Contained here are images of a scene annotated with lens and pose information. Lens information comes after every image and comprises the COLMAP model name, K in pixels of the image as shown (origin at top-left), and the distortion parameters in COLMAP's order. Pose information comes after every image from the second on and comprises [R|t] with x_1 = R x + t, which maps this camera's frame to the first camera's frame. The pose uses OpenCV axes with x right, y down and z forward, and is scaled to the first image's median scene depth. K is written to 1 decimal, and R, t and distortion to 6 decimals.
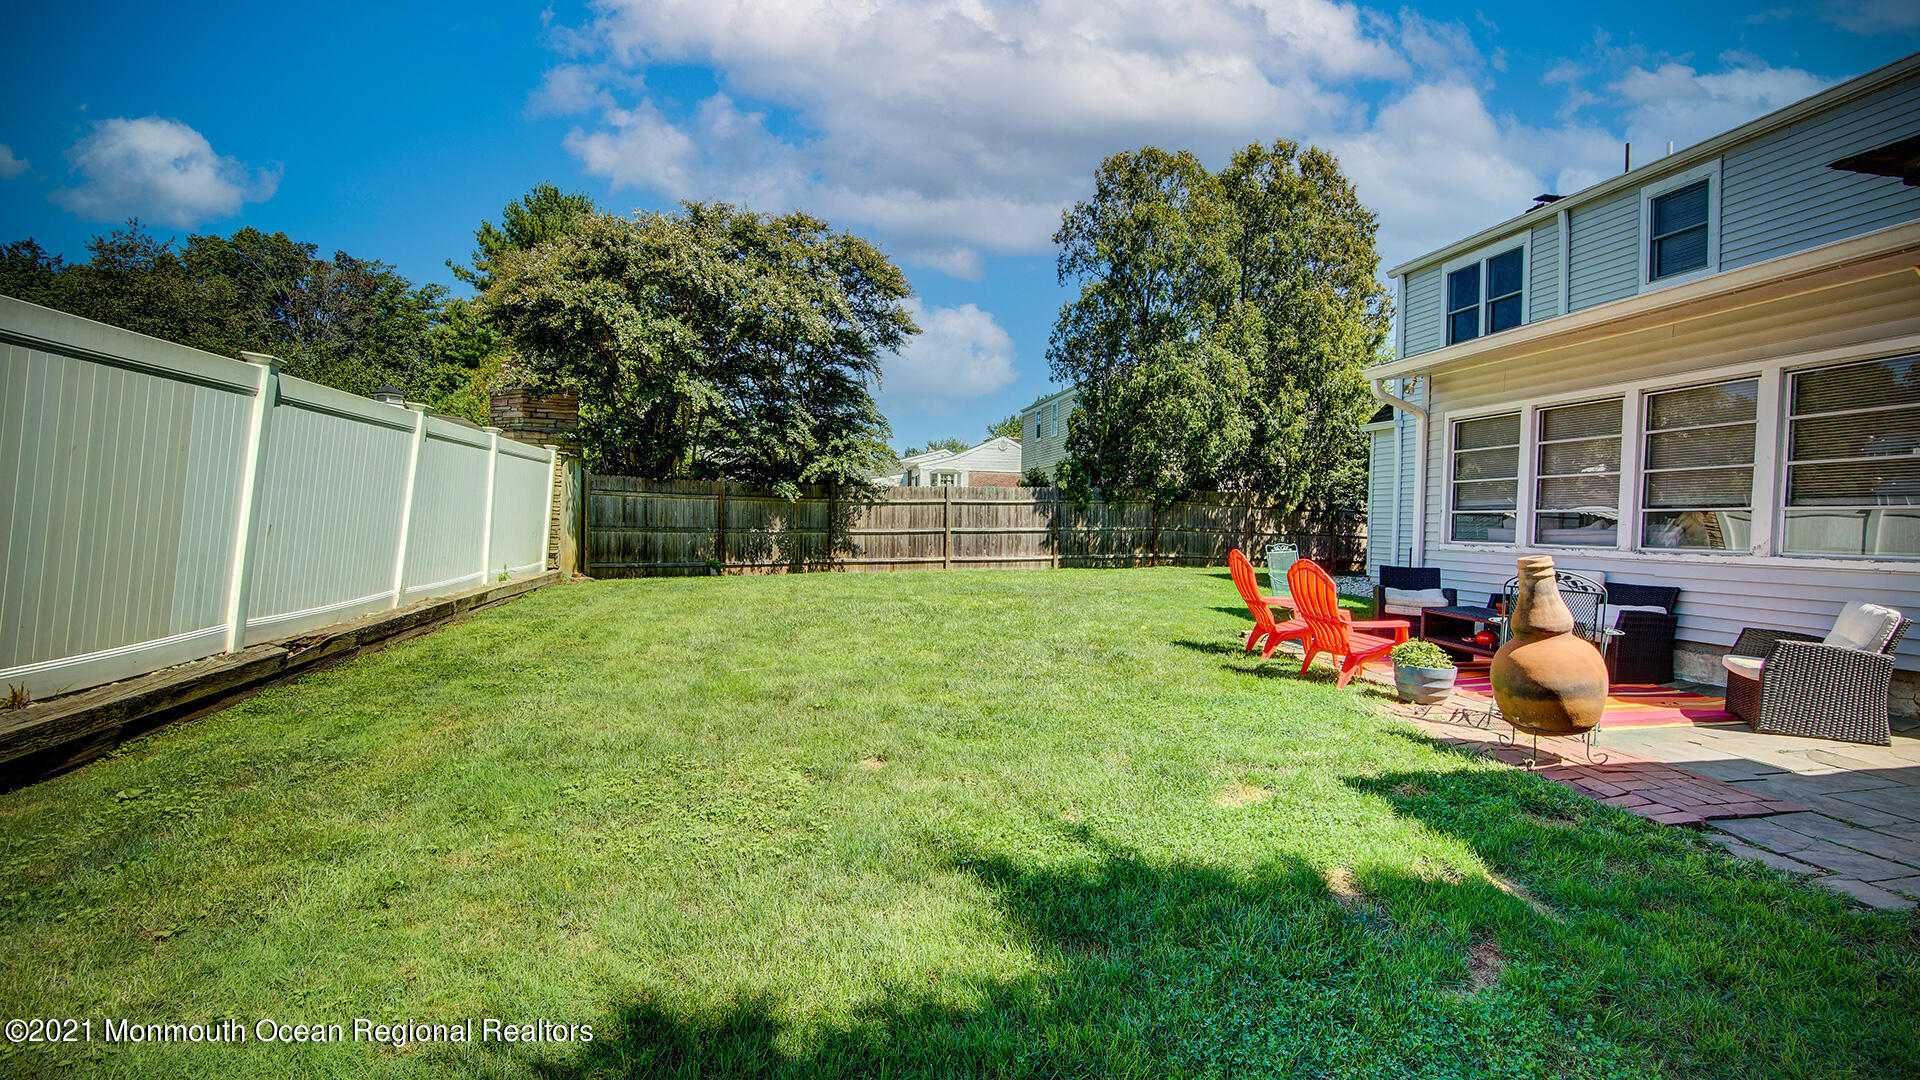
lens RADIAL K [[862.7, 0, 953.9], [0, 862.7, 550.6], [0, 0, 1]] dist [-0.039687, 0.008891]
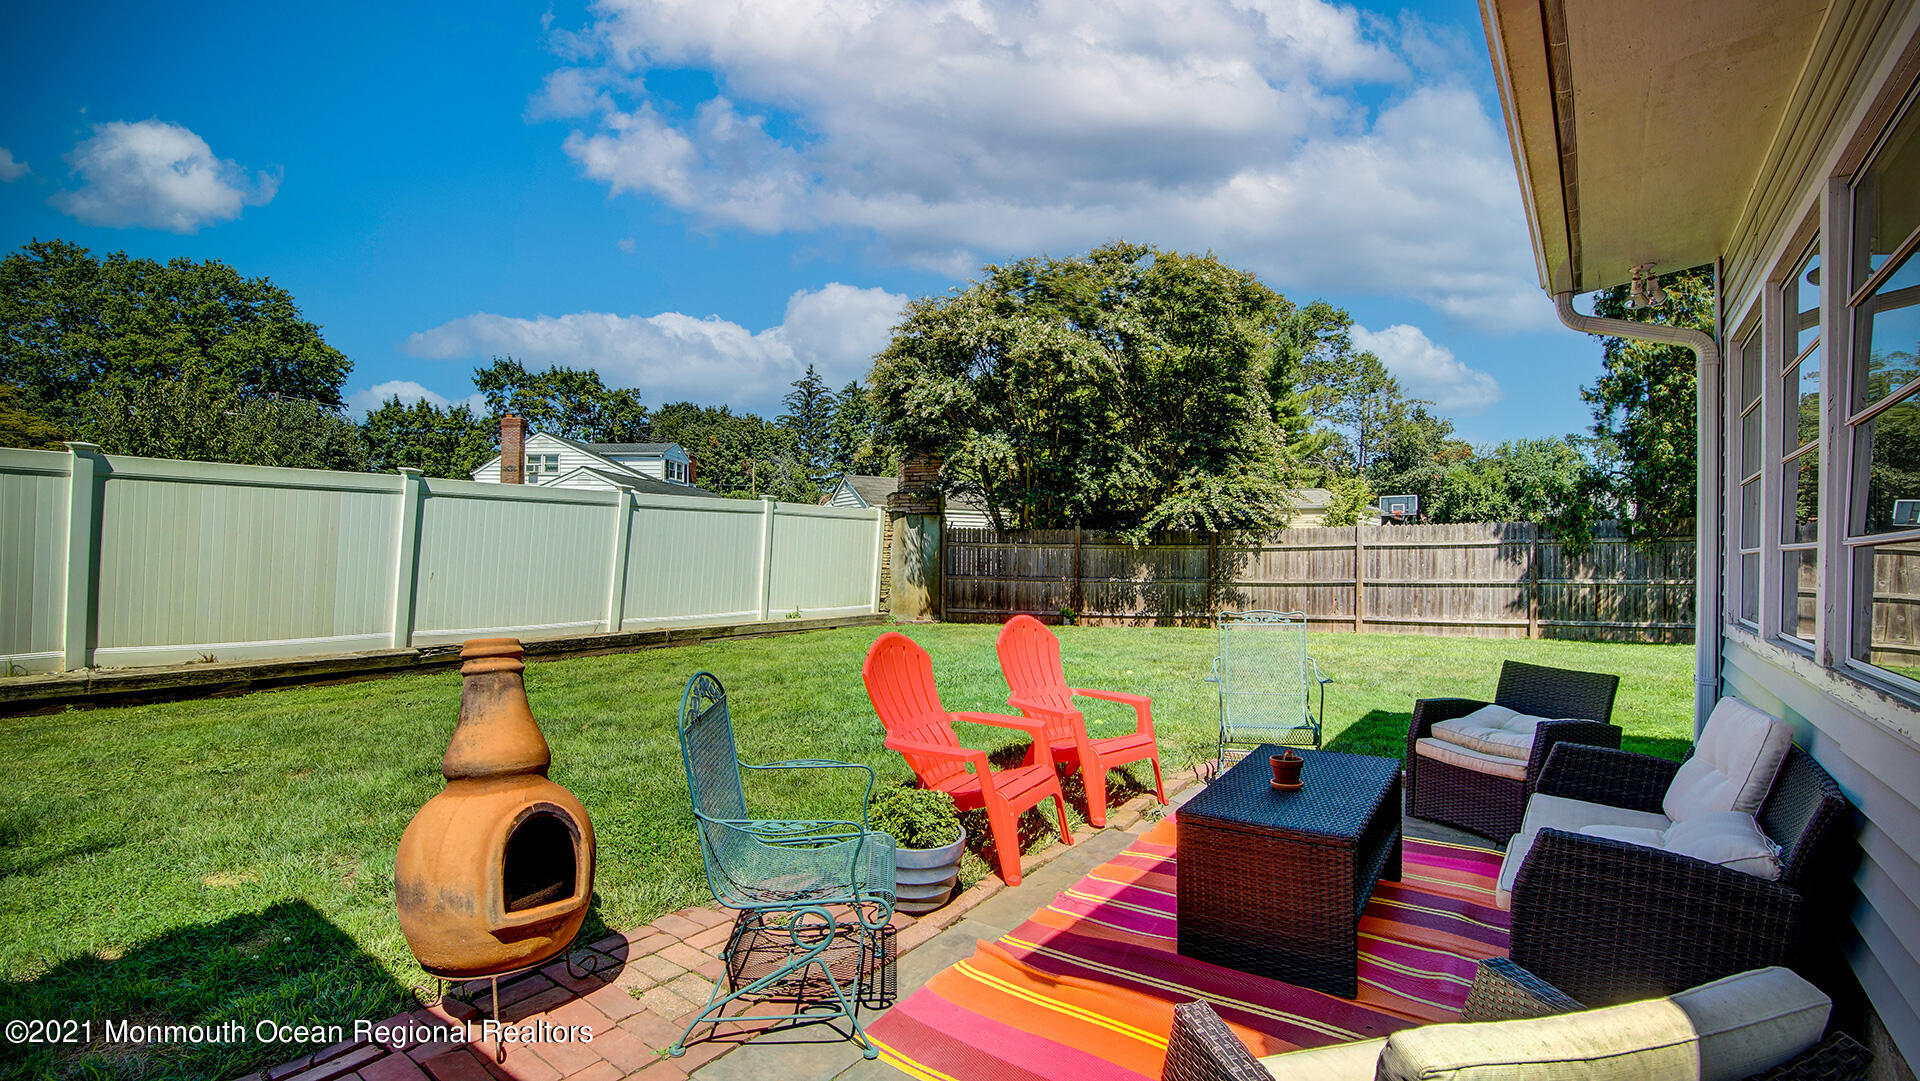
lens RADIAL K [[862.7, 0, 954.4], [0, 862.7, 546.7], [0, 0, 1]] dist [-0.039687, 0.008891]
pose [[0.663353, -0.018363, -0.748081, 0.354605], [-0.025549, 0.998560, -0.047167, -0.010003], [0.747870, 0.050401, 0.661929, 0.226013]]
